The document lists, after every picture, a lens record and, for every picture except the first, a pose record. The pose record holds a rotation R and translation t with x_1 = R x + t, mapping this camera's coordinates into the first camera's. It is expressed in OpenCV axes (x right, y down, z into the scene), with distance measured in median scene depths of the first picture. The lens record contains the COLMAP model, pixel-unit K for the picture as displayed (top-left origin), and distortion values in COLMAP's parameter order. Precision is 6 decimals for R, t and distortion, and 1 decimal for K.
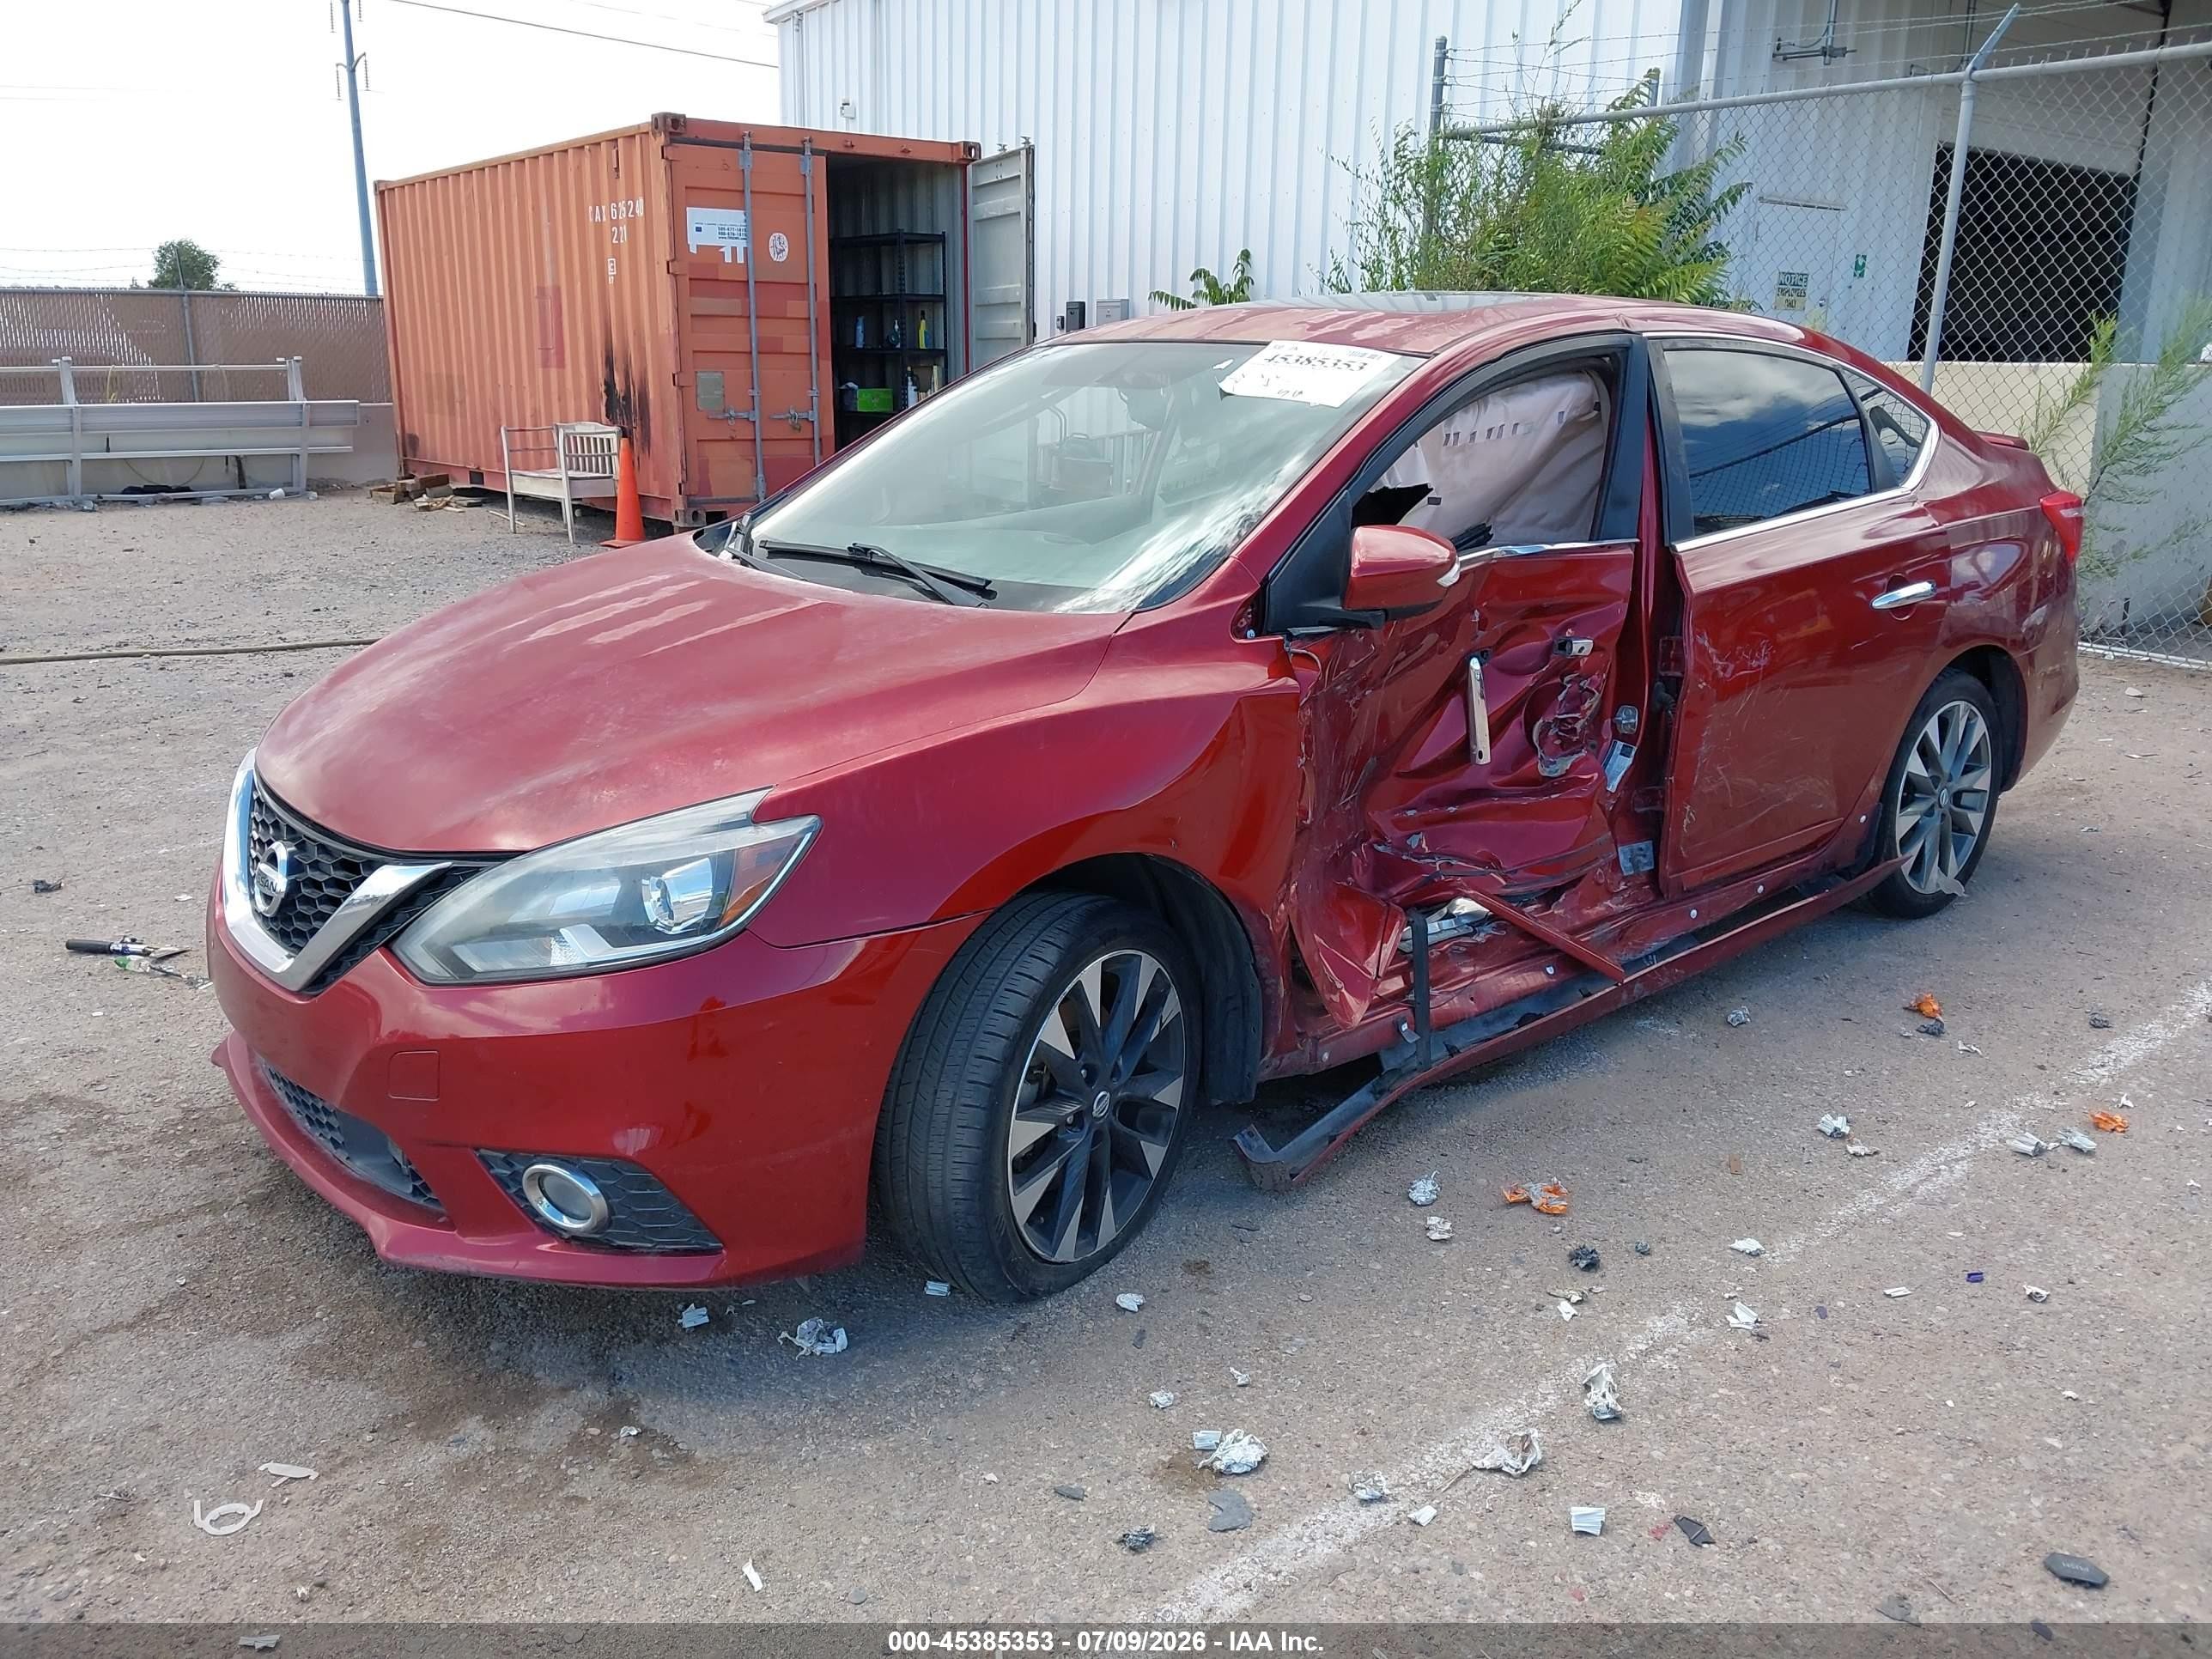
lens RADIAL K [[1776.9, 0, 1076.6], [0, 1776.9, 828.3], [0, 0, 1]] dist [-0.000148, 0.002241]
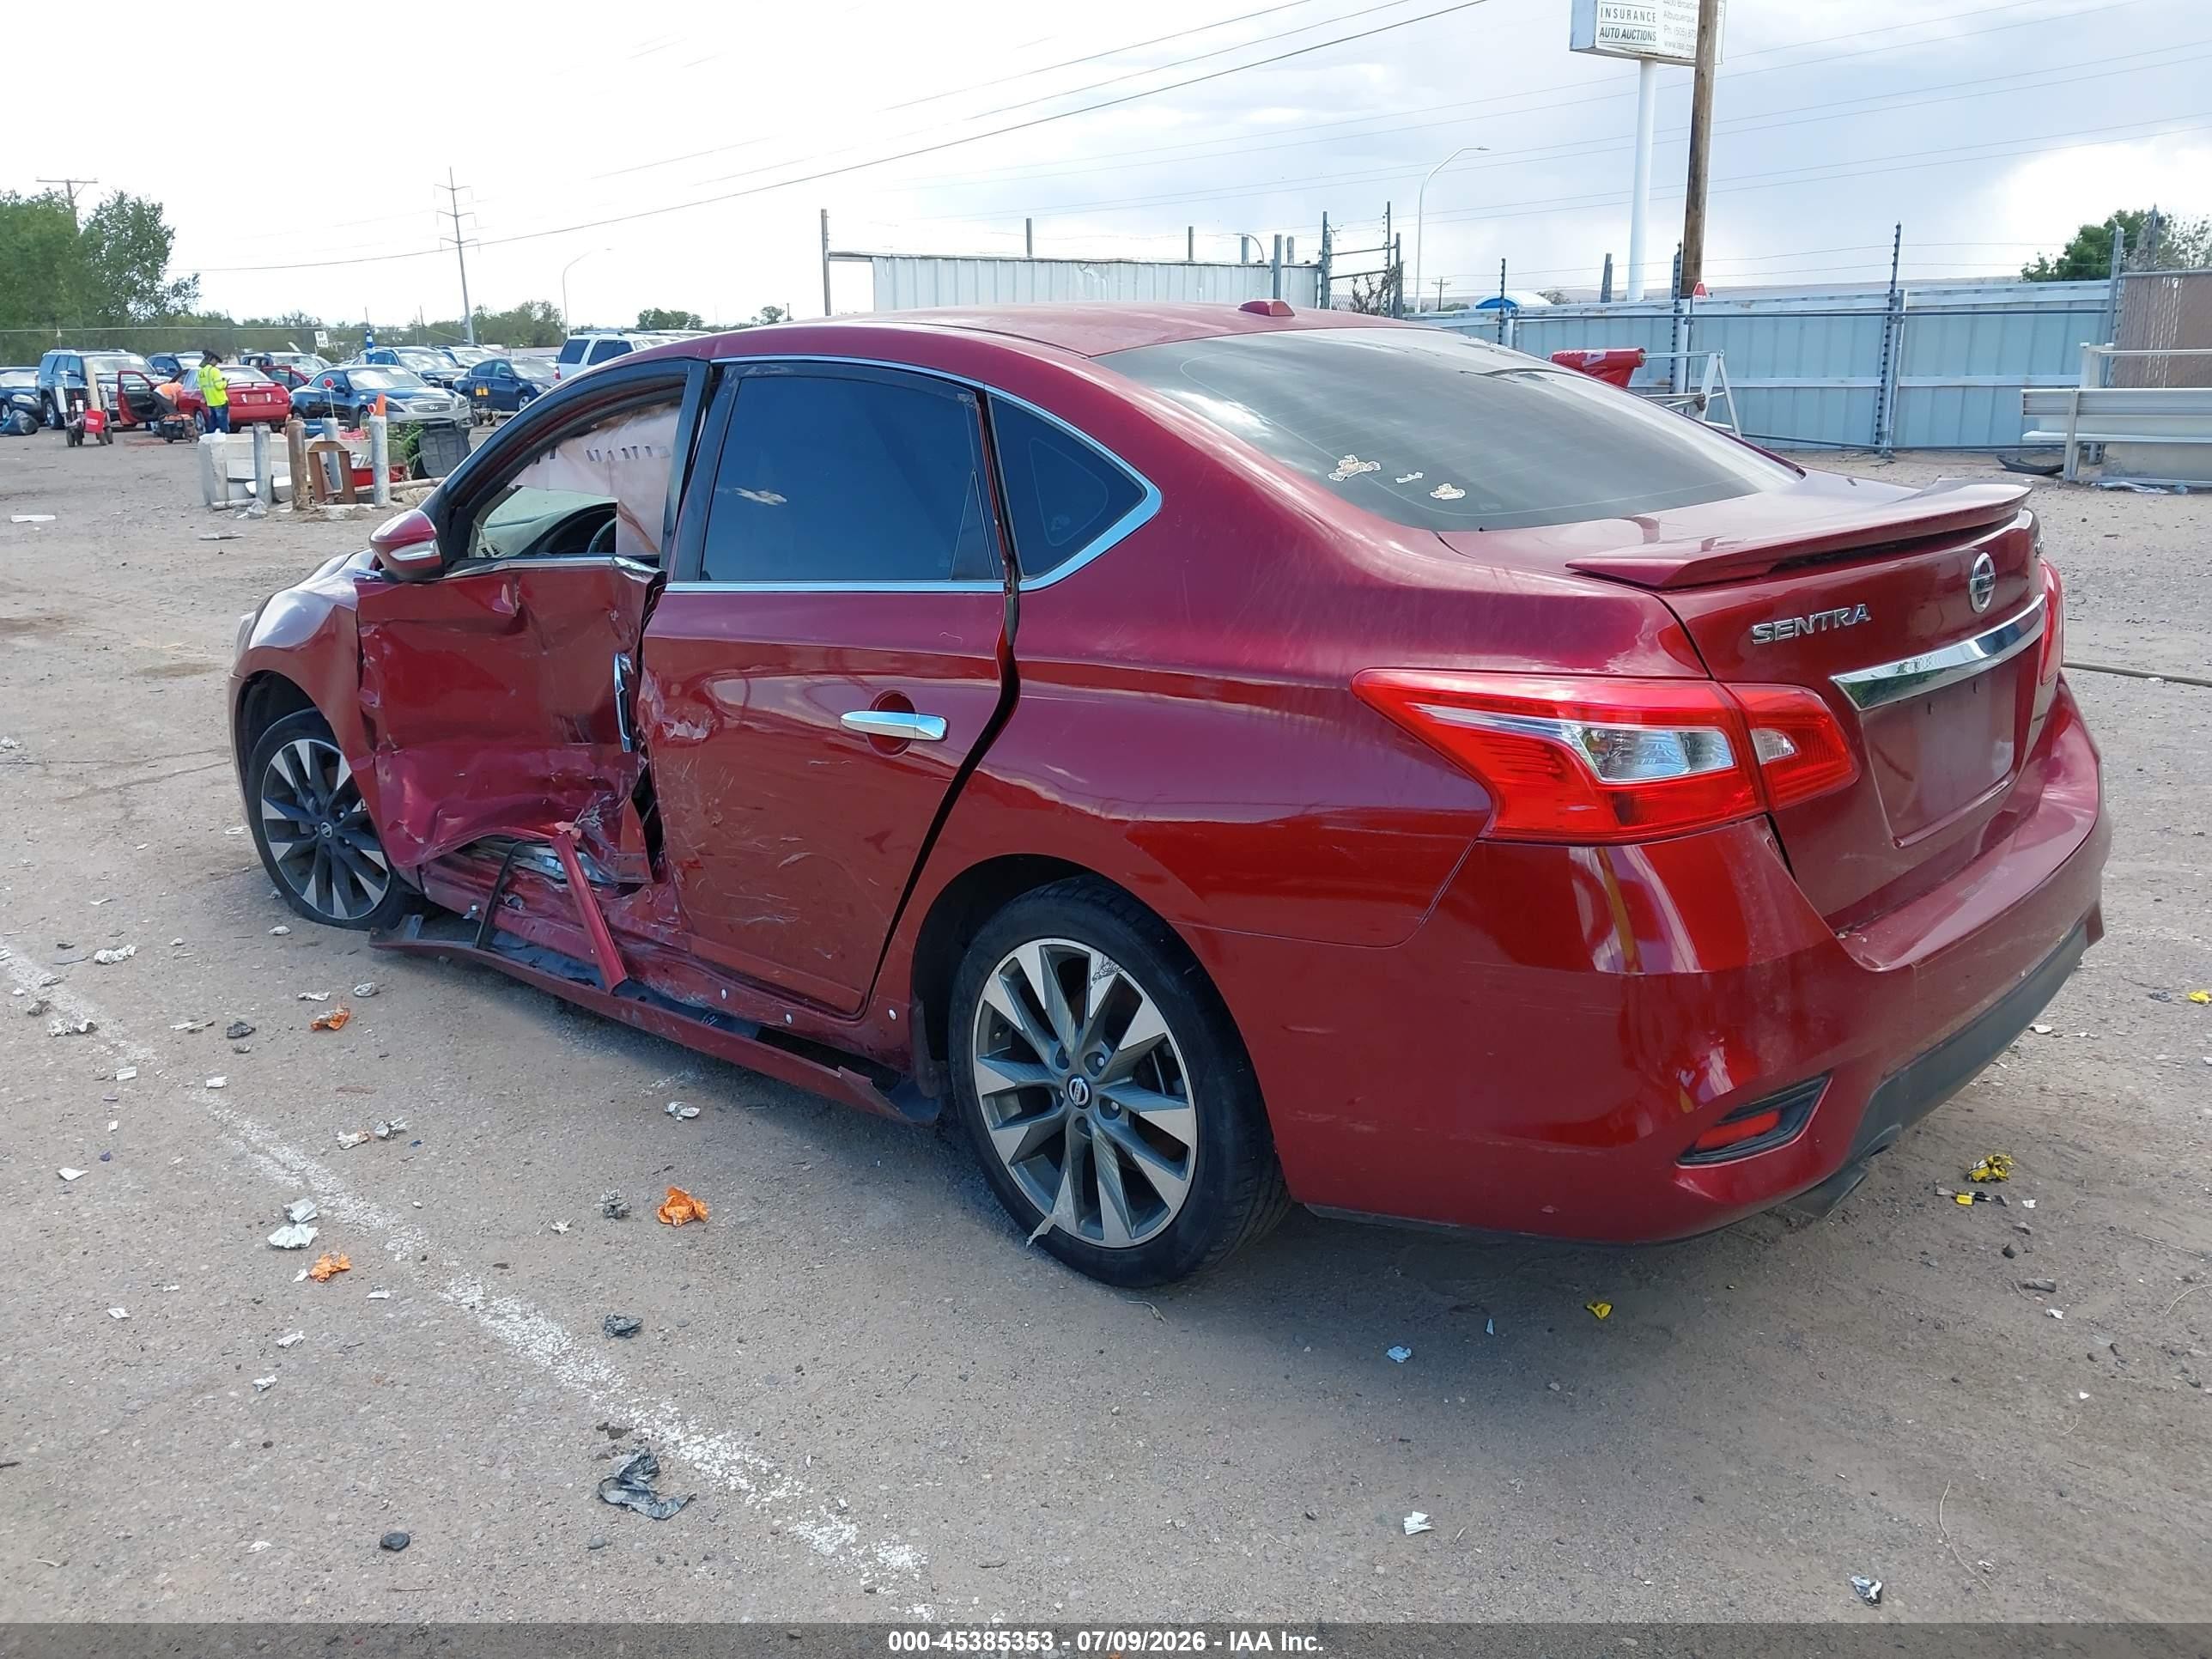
lens RADIAL K [[1801.5, 0, 1106.0], [0, 1801.5, 829.5], [0, 0, 1]] dist [-0.022885, 0.039966]
pose [[0.107849, 0.251840, -0.961741, 1.307084], [-0.236467, 0.946118, 0.221231, -0.298840], [0.965635, 0.203561, 0.161590, 1.083981]]
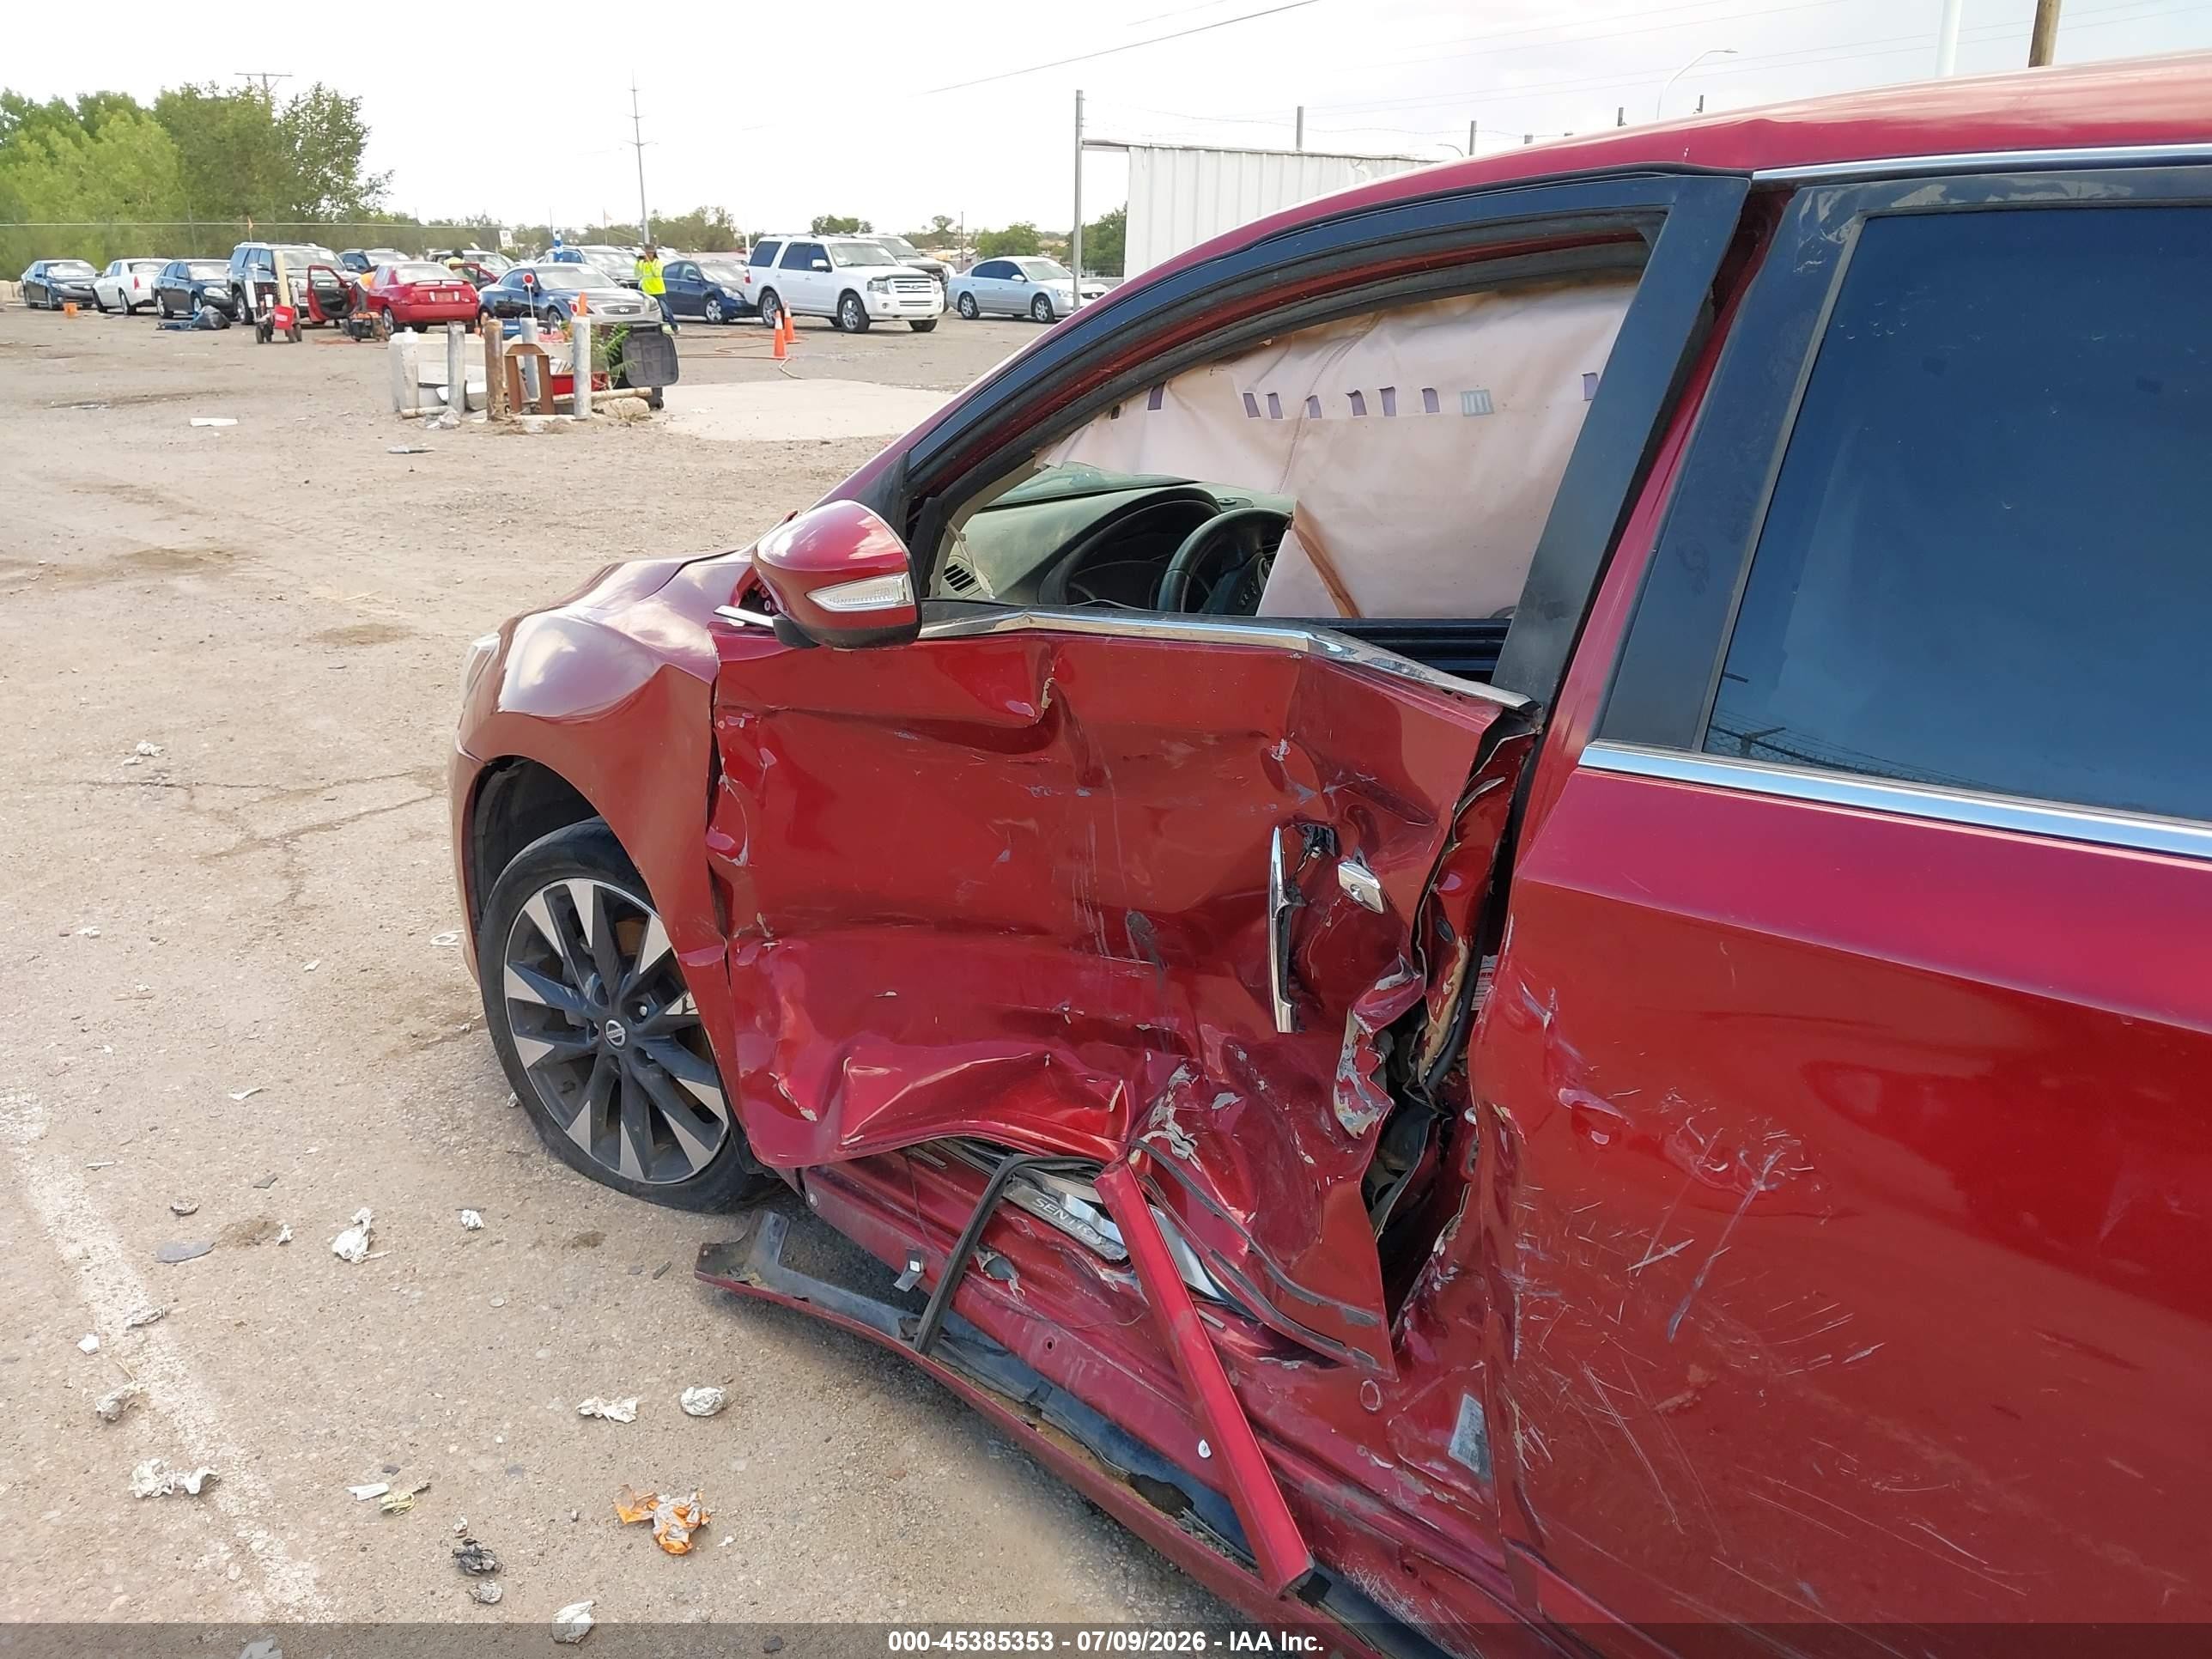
lens RADIAL K [[1776.9, 0, 1076.6], [0, 1776.9, 828.3], [0, 0, 1]] dist [-0.000148, 0.002241]
pose [[0.008726, 0.298782, -0.954281, 0.690406], [-0.254764, 0.923490, 0.286812, -0.220442], [0.966964, 0.240614, 0.084178, 0.855902]]
